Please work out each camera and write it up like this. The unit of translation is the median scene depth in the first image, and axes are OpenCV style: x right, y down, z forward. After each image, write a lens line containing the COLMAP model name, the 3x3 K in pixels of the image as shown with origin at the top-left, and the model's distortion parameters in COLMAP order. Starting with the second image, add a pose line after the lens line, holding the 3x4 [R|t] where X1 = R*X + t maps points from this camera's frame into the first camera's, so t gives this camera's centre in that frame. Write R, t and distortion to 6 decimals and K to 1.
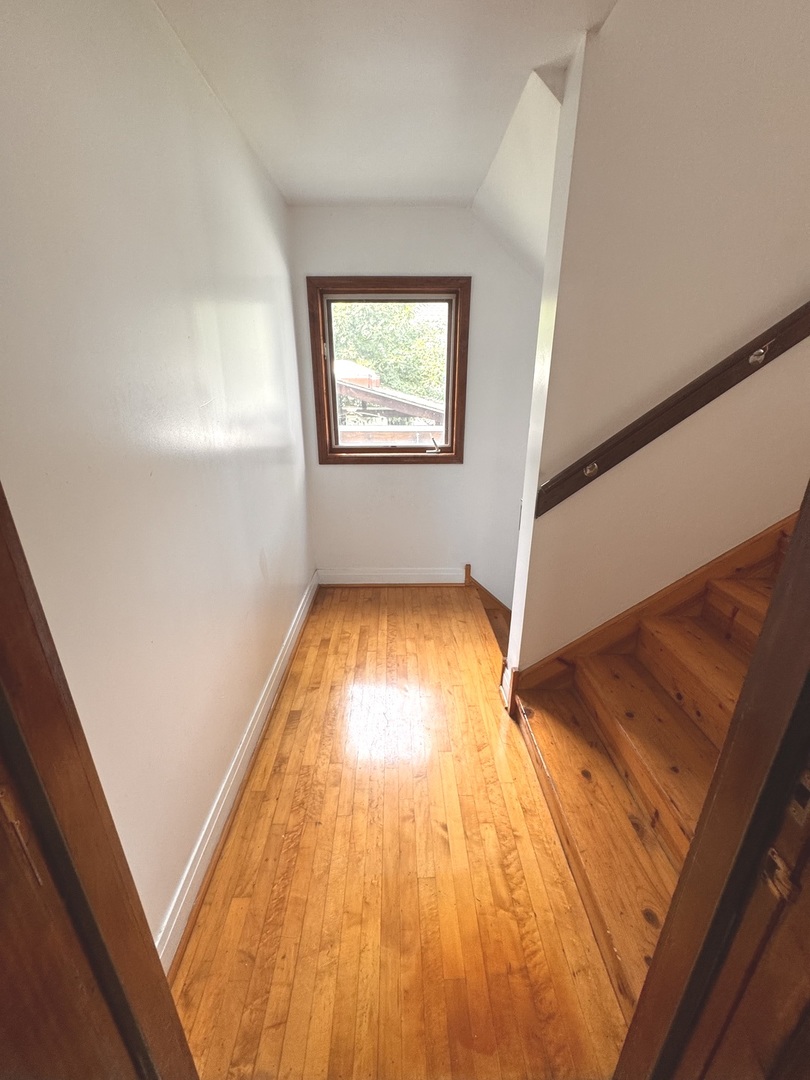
lens RADIAL K [[433.6, 0, 405.3], [0, 433.6, 540.3], [0, 0, 1]] dist [0.000793, -0.000289]
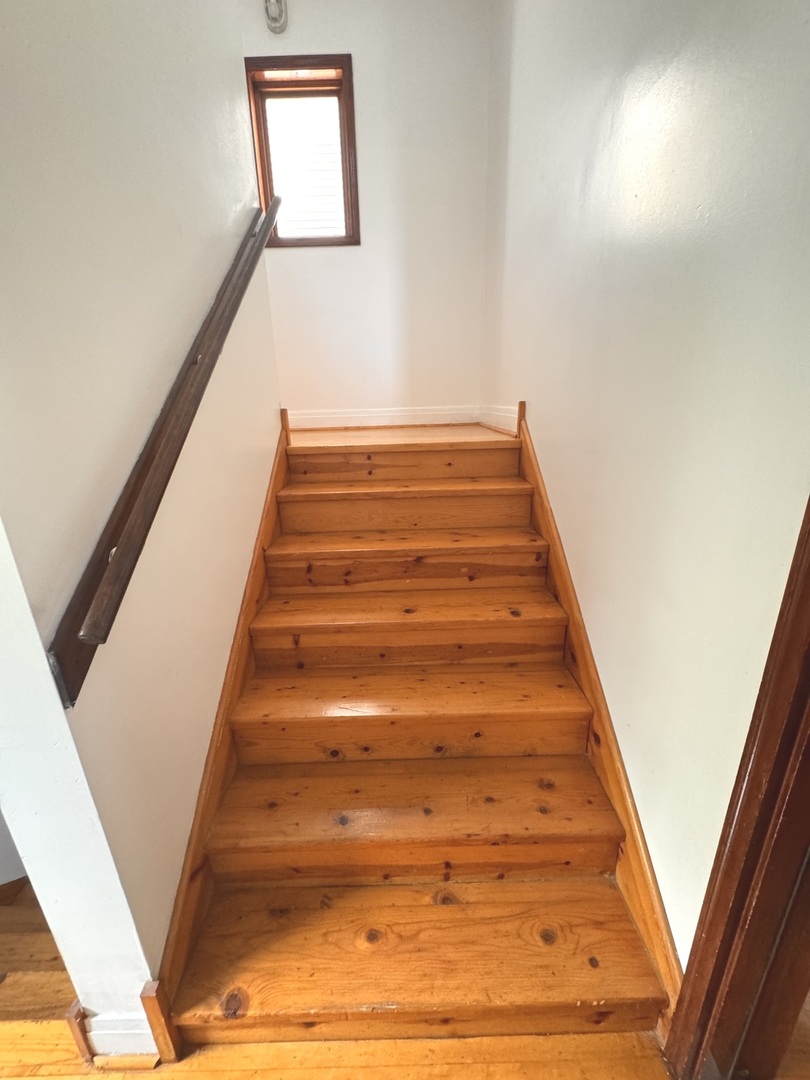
lens RADIAL K [[433.6, 0, 404.9], [0, 433.6, 539.2], [0, 0, 1]] dist [0.000793, -0.000289]
pose [[0.012724, -0.306163, 0.951894, -0.052999], [0.371803, 0.885163, 0.279730, -0.196436], [-0.928224, 0.350358, 0.125095, 0.589789]]
